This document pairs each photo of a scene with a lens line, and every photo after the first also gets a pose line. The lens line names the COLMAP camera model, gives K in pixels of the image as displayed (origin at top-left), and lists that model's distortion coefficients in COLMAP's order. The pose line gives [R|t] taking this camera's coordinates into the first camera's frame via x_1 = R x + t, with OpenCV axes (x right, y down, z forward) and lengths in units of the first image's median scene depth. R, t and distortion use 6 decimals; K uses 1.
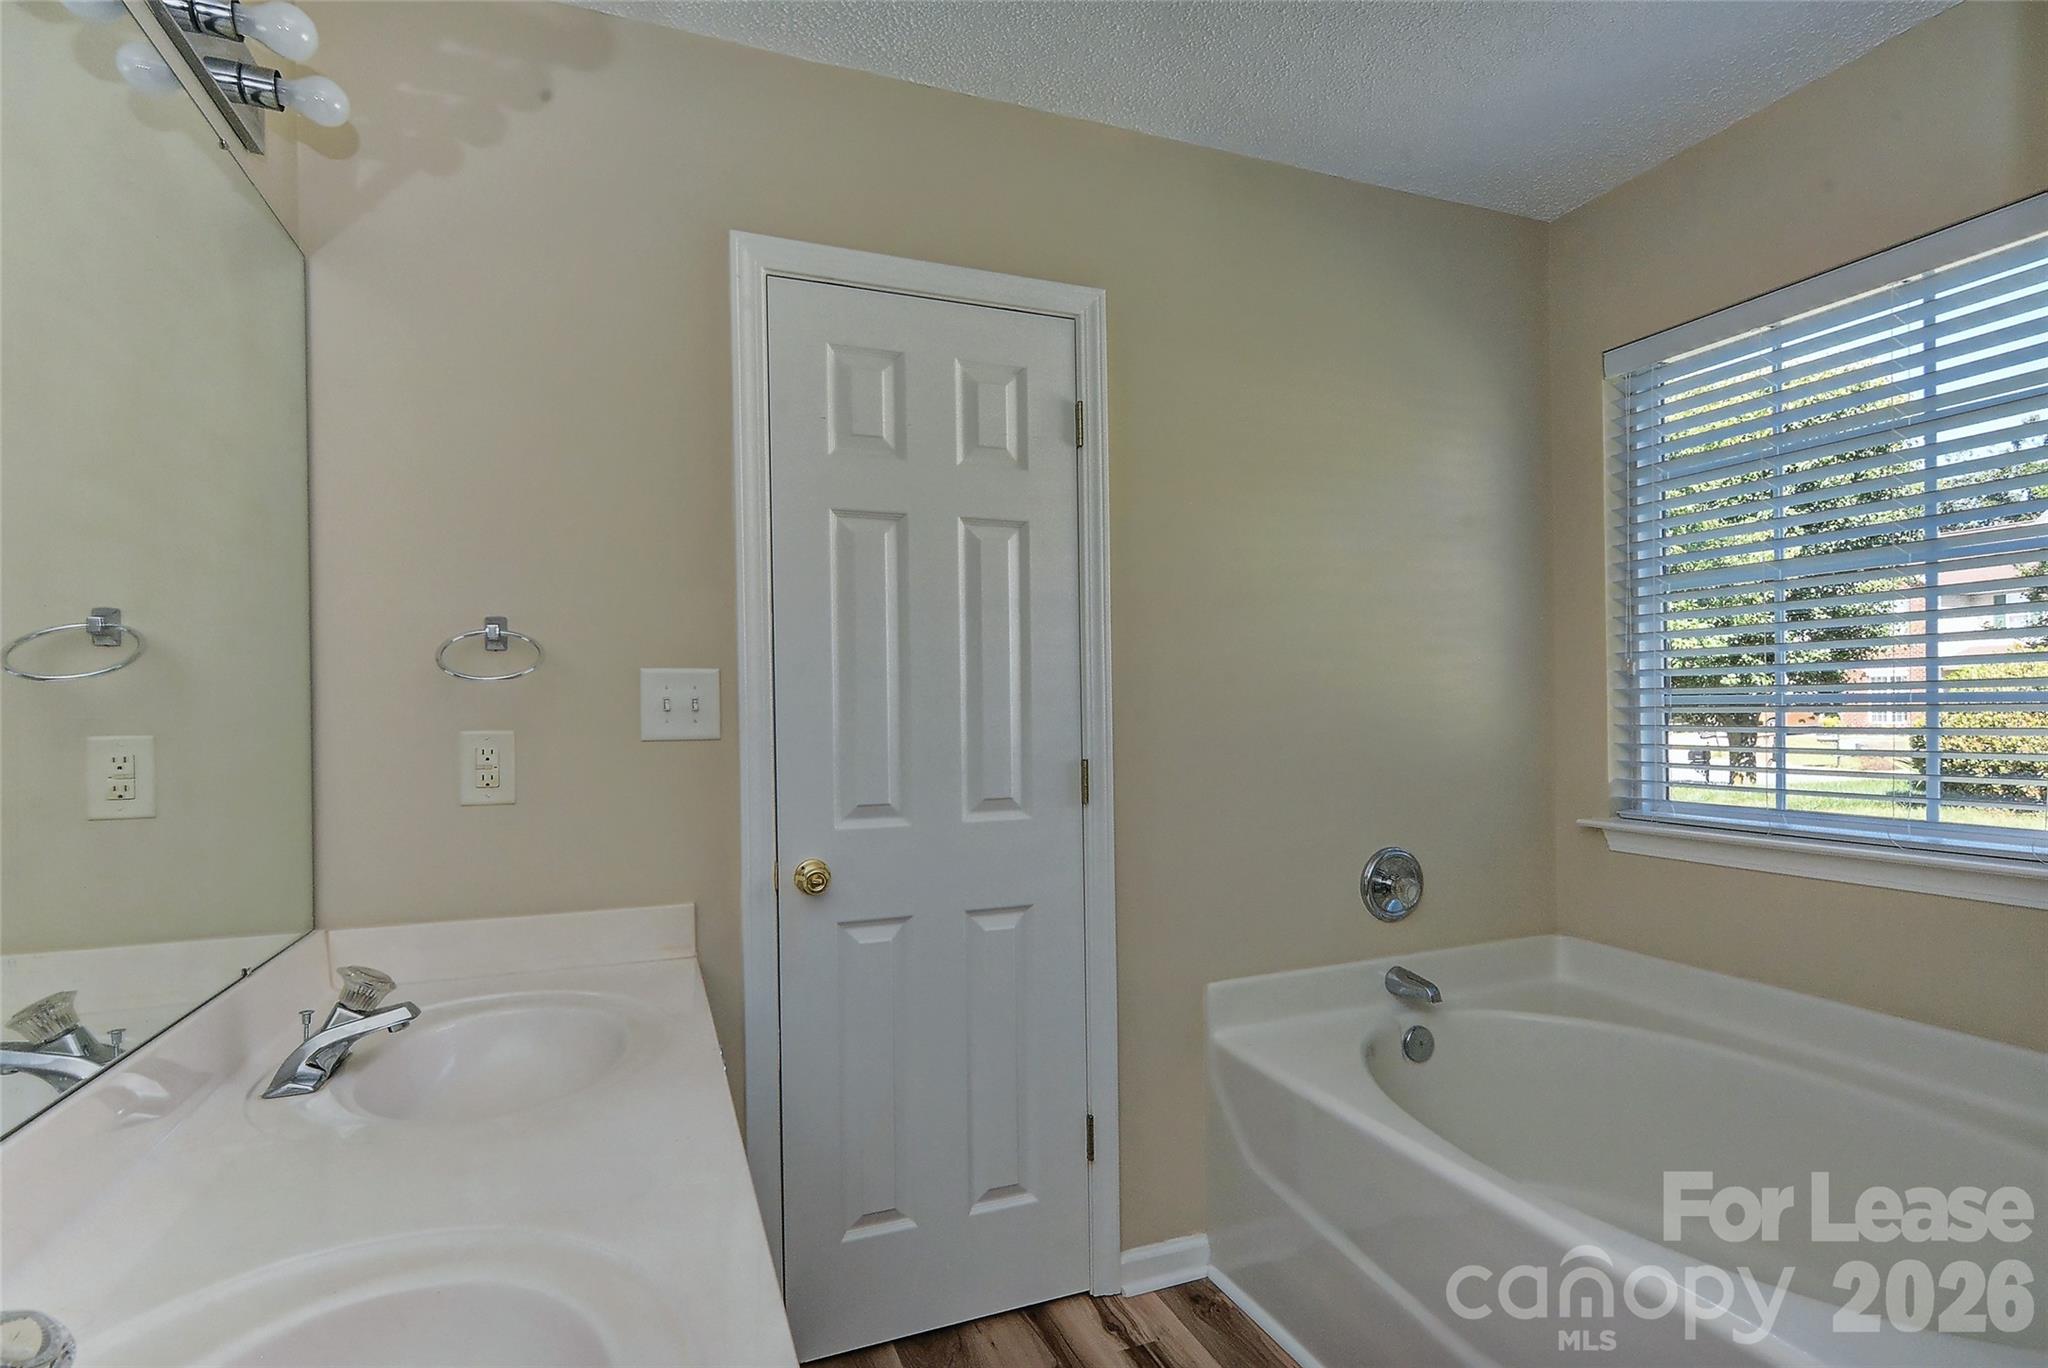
lens RADIAL K [[995.4, 0, 1024.0], [0, 995.4, 684.0], [0, 0, 1]] dist [-0.097857, 0.000088]
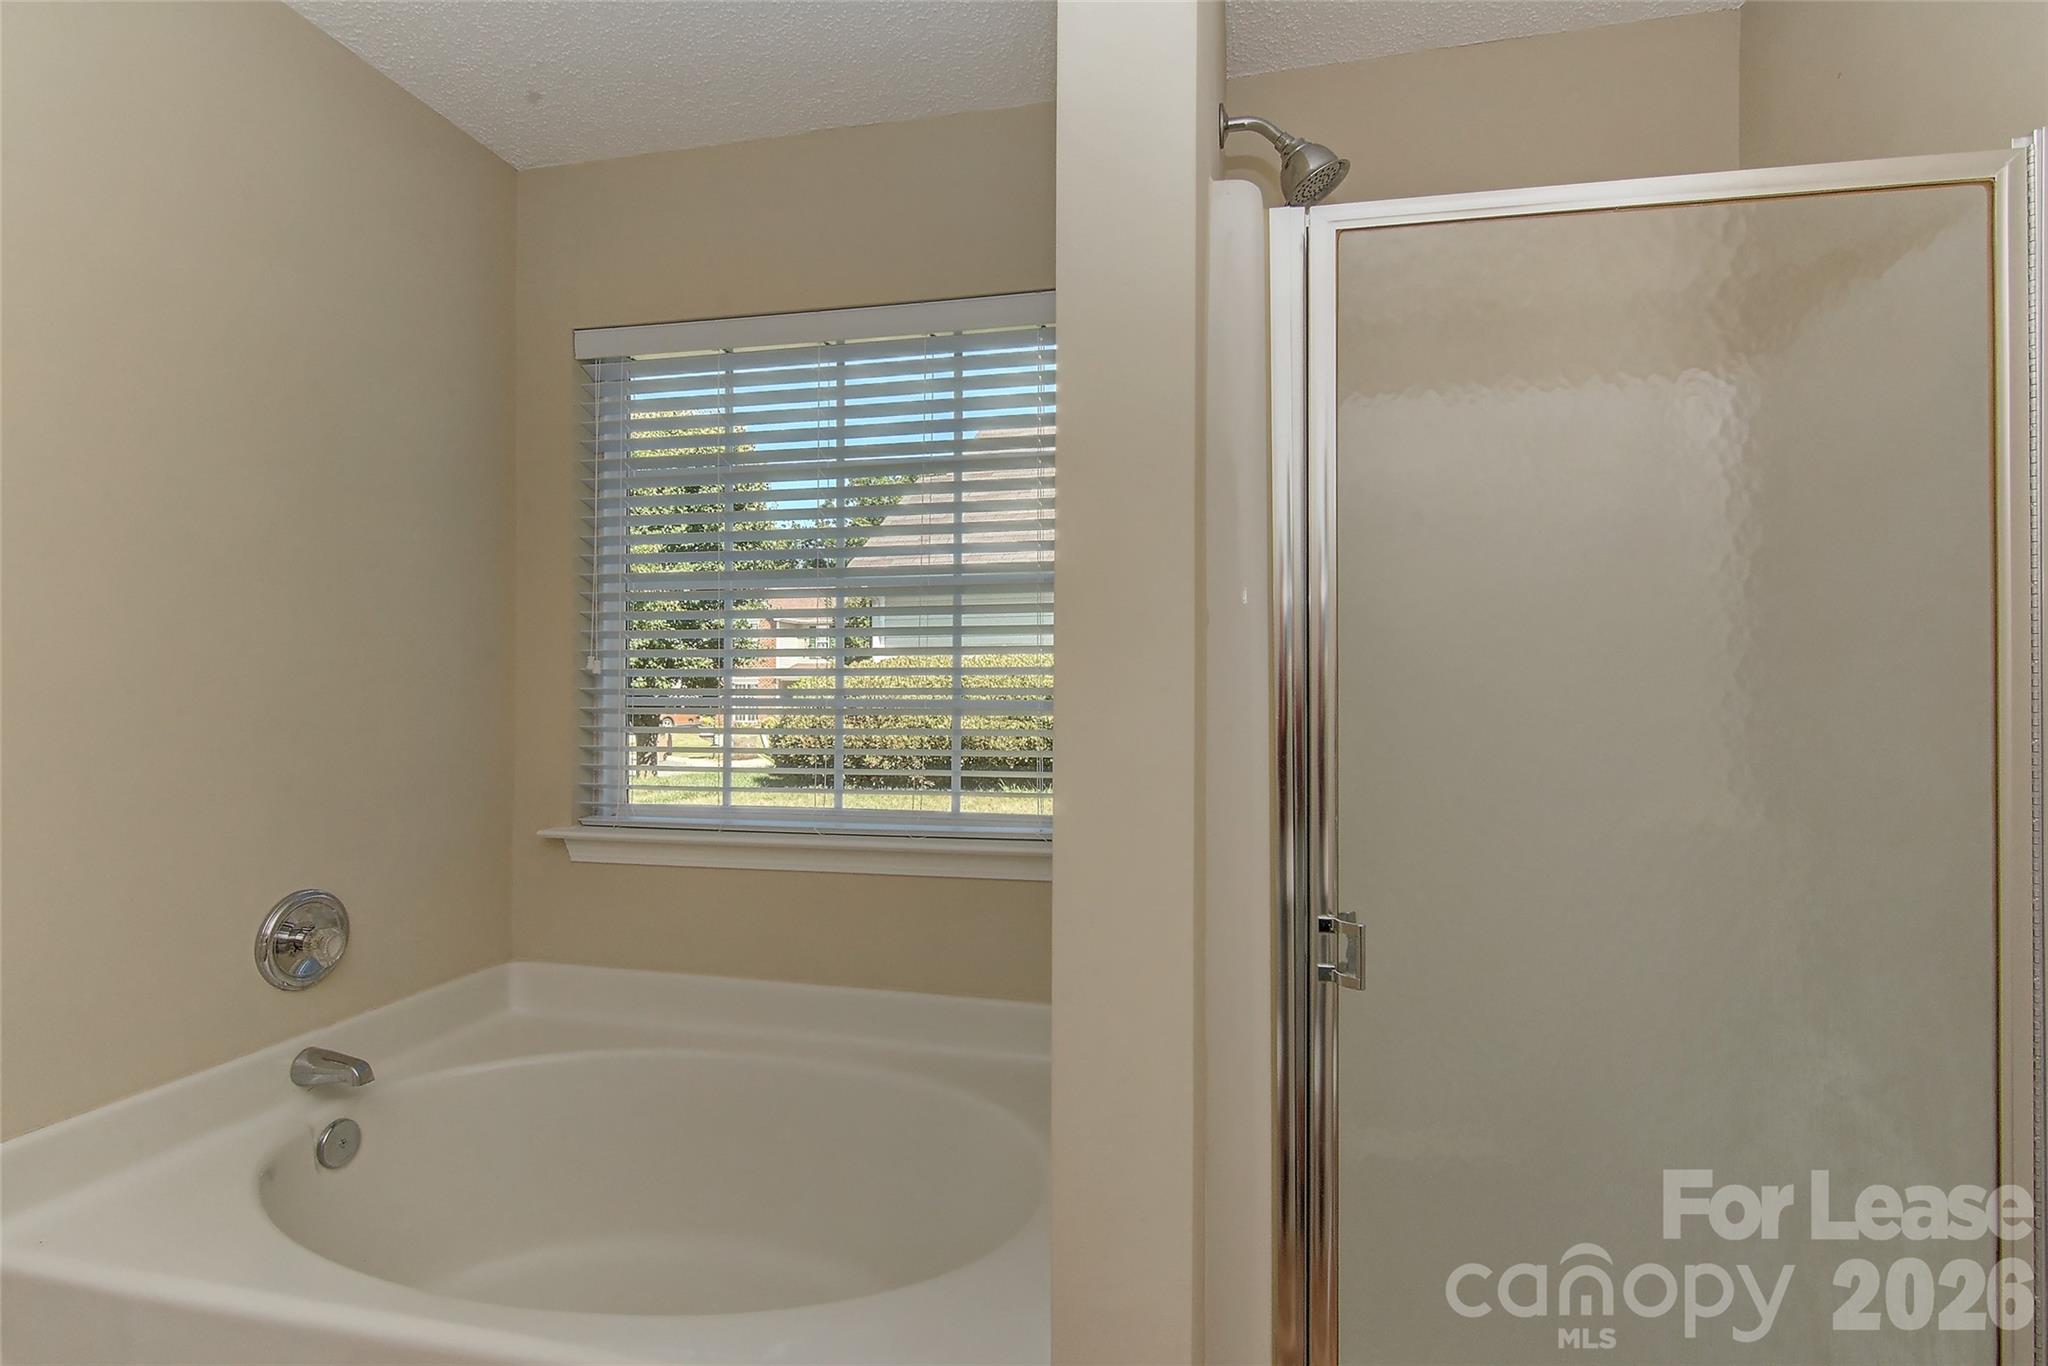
lens RADIAL K [[1034.8, 0, 1024.0], [0, 1034.8, 683.0], [0, 0, 1]] dist [0.001954, 0.000251]
pose [[0.509394, 0.027504, 0.860094, -0.032953], [-0.028457, 0.999481, -0.015108, 0.002926], [-0.860063, -0.016780, 0.509912, 0.109575]]
